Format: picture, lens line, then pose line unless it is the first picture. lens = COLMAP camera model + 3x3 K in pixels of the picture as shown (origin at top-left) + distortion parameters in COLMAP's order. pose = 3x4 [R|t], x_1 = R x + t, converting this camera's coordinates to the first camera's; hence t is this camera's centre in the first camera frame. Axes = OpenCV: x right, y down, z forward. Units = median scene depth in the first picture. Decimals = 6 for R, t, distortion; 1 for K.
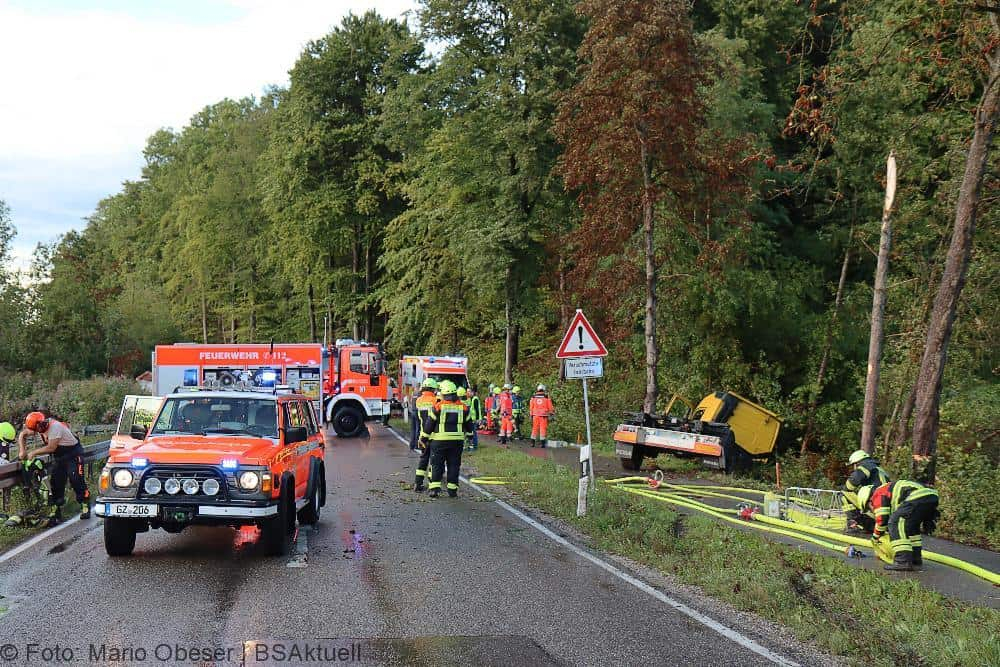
lens RADIAL K [[1076.4, 0, 500.0], [0, 1076.4, 333.5], [0, 0, 1]] dist [0.009953, 0.027418]
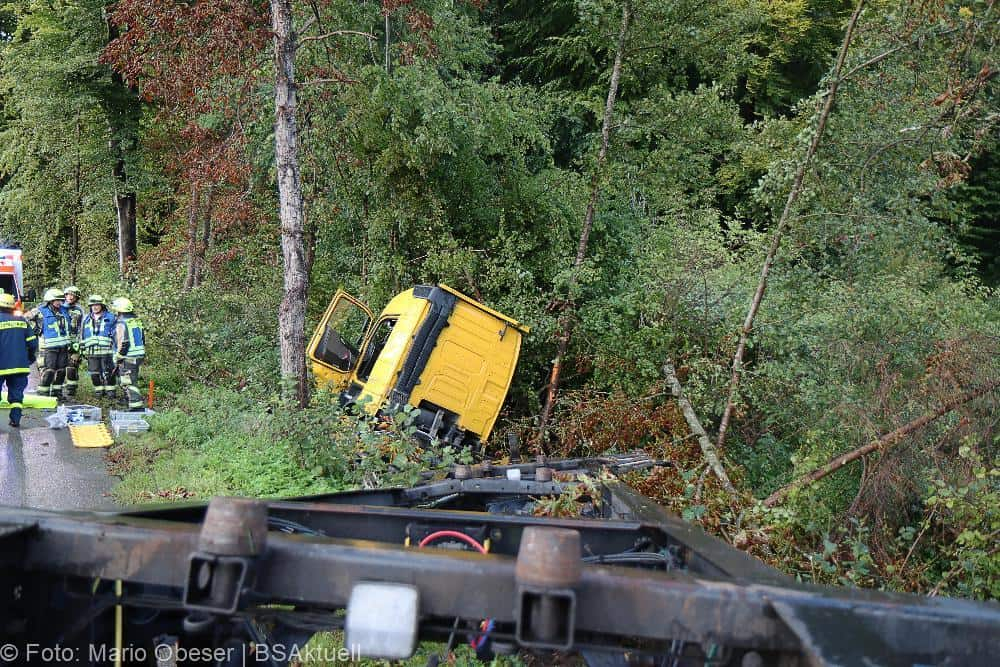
lens RADIAL K [[758.3, 0, 500.0], [0, 758.3, 333.5], [0, 0, 1]] dist [-0.001816, 0.005050]
pose [[0.928552, -0.050299, 0.367778, 0.098166], [0.011830, 0.994284, 0.106114, 0.038845], [-0.371013, -0.094181, 0.923839, 0.640231]]
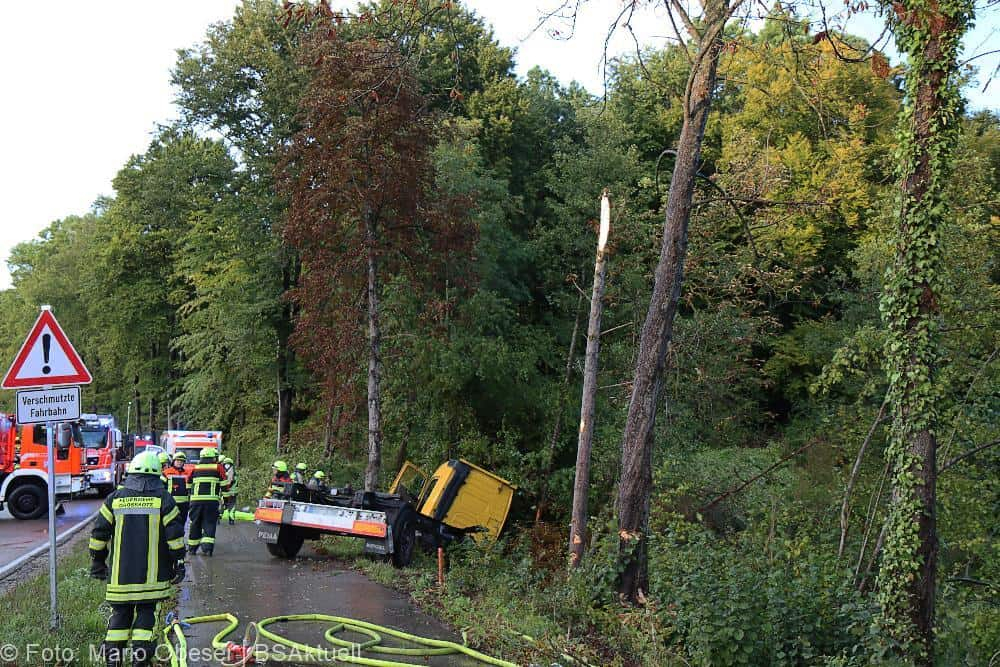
lens RADIAL K [[867.2, 0, 486.0], [0, 867.2, 335.8], [0, 0, 1]] dist [0.004530, 0.004034]
pose [[0.985424, 0.006590, 0.169986, 0.105005], [0.009890, 0.995340, -0.095921, 0.019129], [-0.169826, 0.096204, 0.980767, 0.229665]]
